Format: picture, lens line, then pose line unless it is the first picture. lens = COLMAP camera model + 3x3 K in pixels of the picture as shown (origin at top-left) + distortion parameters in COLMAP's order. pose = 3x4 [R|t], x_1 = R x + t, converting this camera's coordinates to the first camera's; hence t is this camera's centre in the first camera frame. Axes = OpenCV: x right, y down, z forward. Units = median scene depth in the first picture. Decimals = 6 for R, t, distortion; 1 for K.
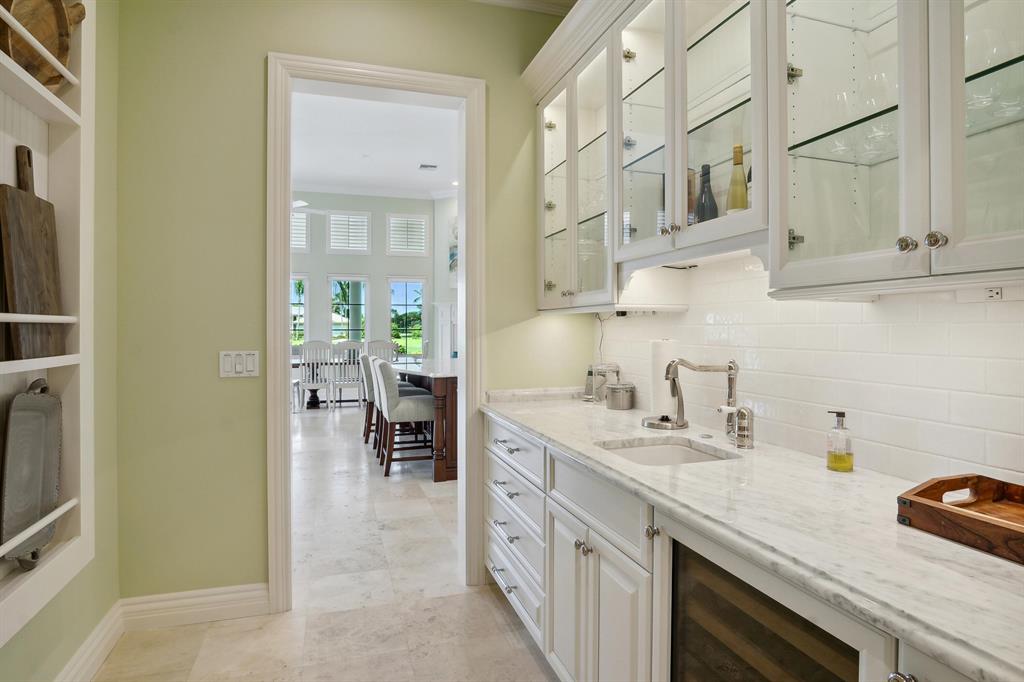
lens RADIAL K [[558.4, 0, 516.9], [0, 558.4, 334.0], [0, 0, 1]] dist [-0.027817, 0.004161]
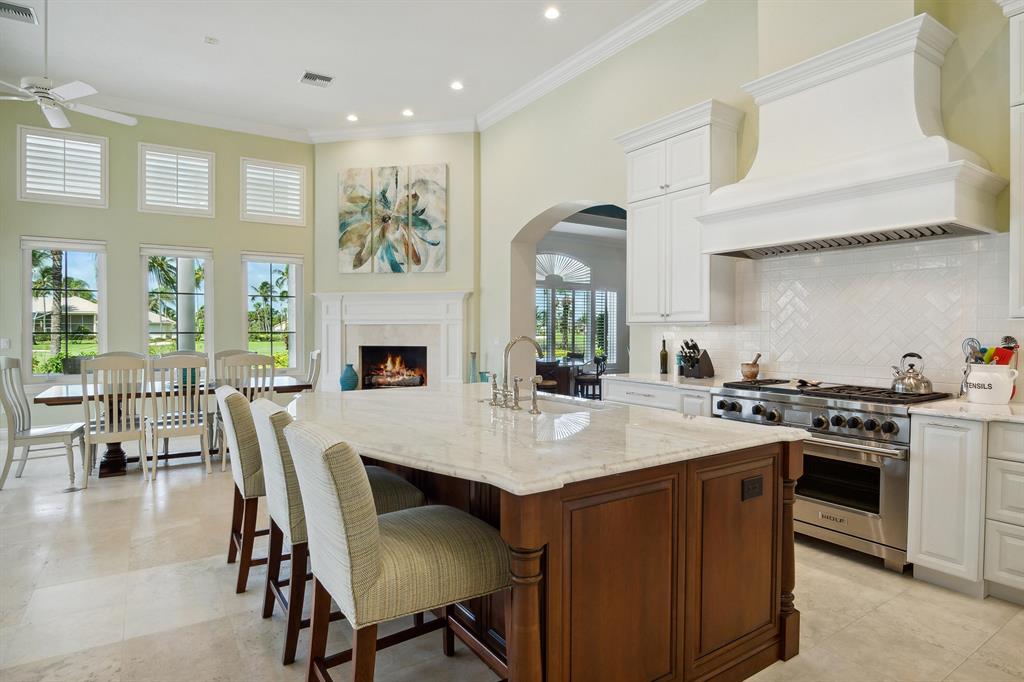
lens RADIAL K [[558.4, 0, 511.1], [0, 558.4, 342.6], [0, 0, 1]] dist [-0.027817, 0.004161]
pose [[0.966124, -0.001998, 0.258071, -0.120519], [-0.001155, 0.999927, 0.012064, -0.005008], [-0.258076, -0.011953, 0.966051, 0.359634]]
